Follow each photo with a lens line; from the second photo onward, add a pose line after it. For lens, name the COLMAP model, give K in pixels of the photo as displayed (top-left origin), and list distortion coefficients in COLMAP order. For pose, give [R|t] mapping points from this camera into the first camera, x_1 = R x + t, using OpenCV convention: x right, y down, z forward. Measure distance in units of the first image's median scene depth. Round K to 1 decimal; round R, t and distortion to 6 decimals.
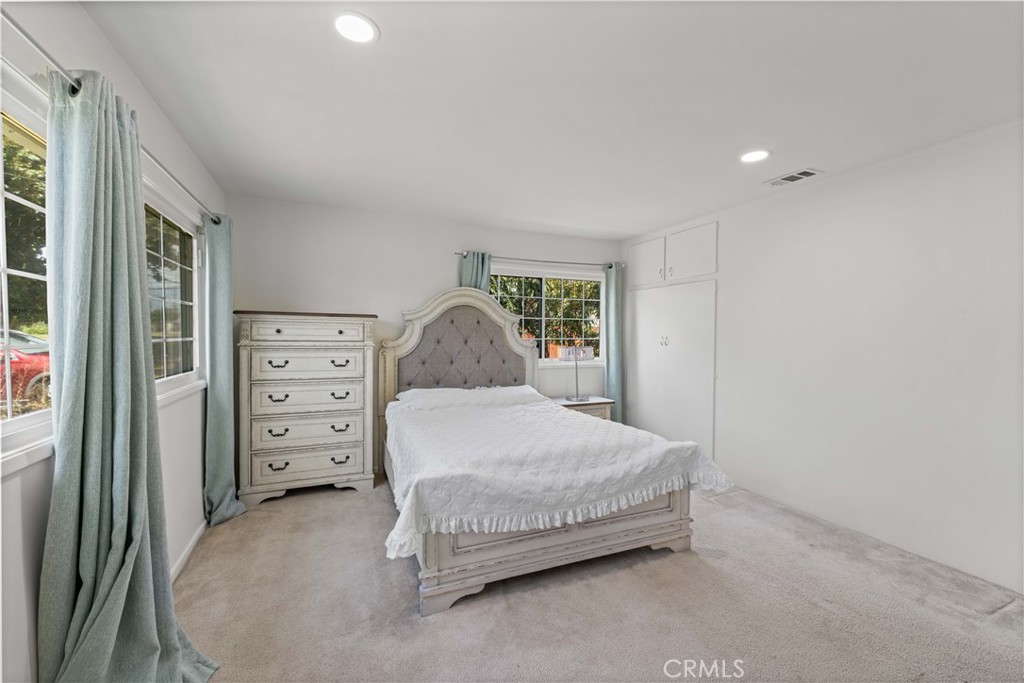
lens RADIAL K [[415.1, 0, 509.2], [0, 415.1, 341.0], [0, 0, 1]] dist [-0.000989, -0.000099]
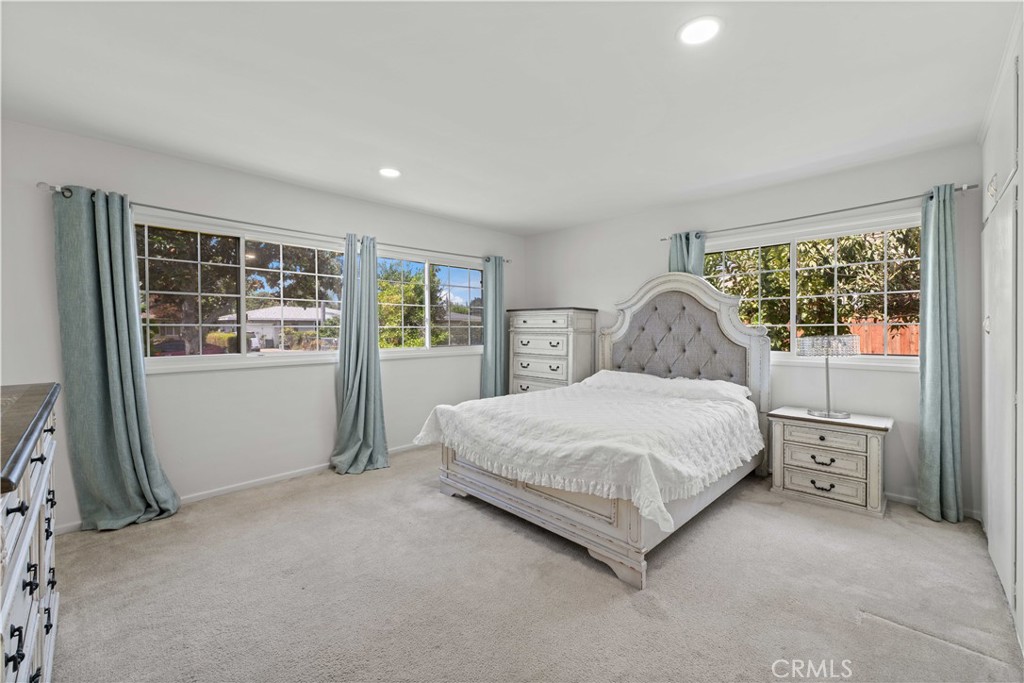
lens RADIAL K [[415.1, 0, 507.0], [0, 415.1, 332.5], [0, 0, 1]] dist [-0.000989, -0.000099]
pose [[0.364909, -0.000767, -0.931043, 0.791158], [-0.010966, 0.999927, -0.005122, 0.023292], [0.930978, 0.012079, 0.364874, 0.359701]]
